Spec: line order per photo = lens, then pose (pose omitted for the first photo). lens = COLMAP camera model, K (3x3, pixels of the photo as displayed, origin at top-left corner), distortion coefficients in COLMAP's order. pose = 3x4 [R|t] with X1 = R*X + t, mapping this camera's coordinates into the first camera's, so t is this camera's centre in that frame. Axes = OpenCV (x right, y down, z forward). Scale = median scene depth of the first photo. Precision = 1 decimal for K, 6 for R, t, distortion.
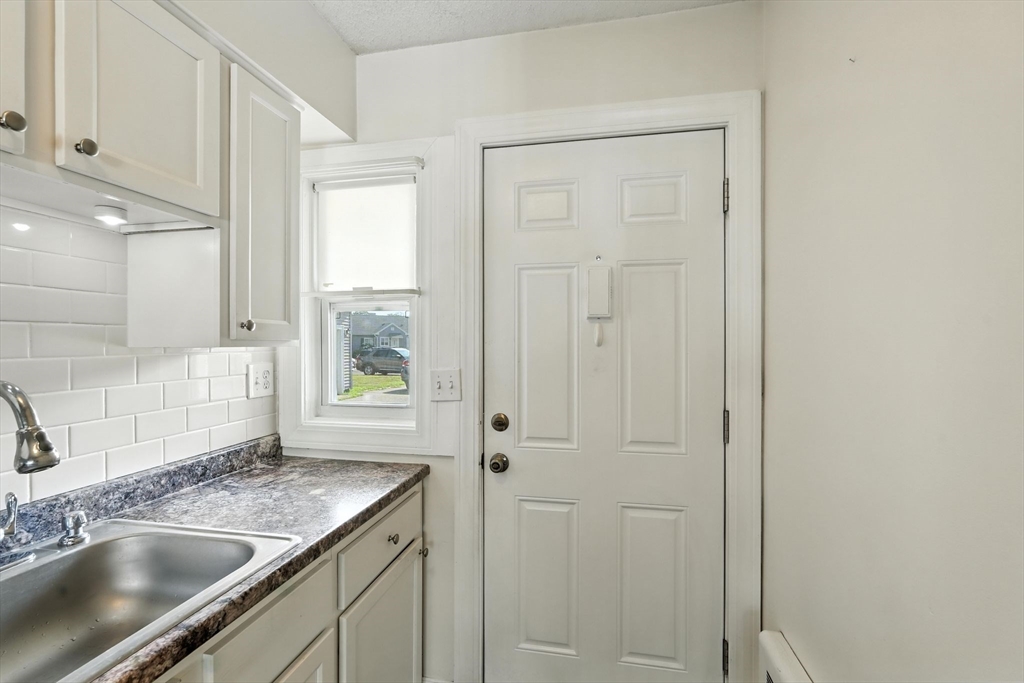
lens RADIAL K [[455.4, 0, 509.6], [0, 455.4, 341.8], [0, 0, 1]] dist [-0.011006, 0.003412]
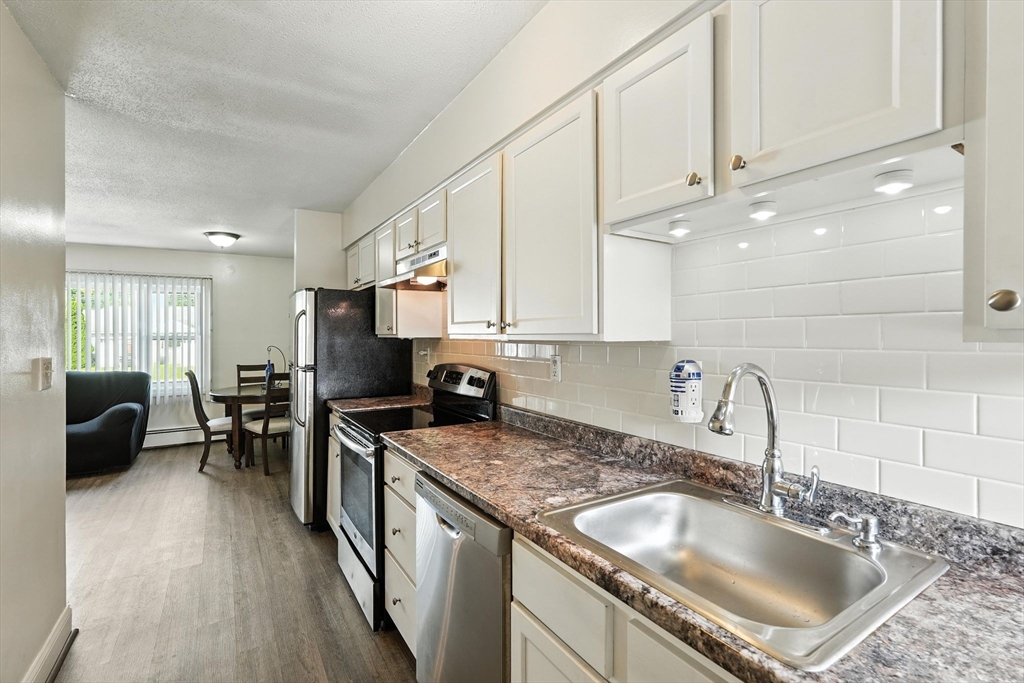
lens RADIAL K [[455.4, 0, 506.7], [0, 455.4, 334.7], [0, 0, 1]] dist [-0.011006, 0.003412]
pose [[-0.726833, 0.000564, -0.686814, 0.255997], [0.004163, 0.999985, -0.003584, 0.002904], [0.686802, -0.005464, -0.726824, 1.336904]]
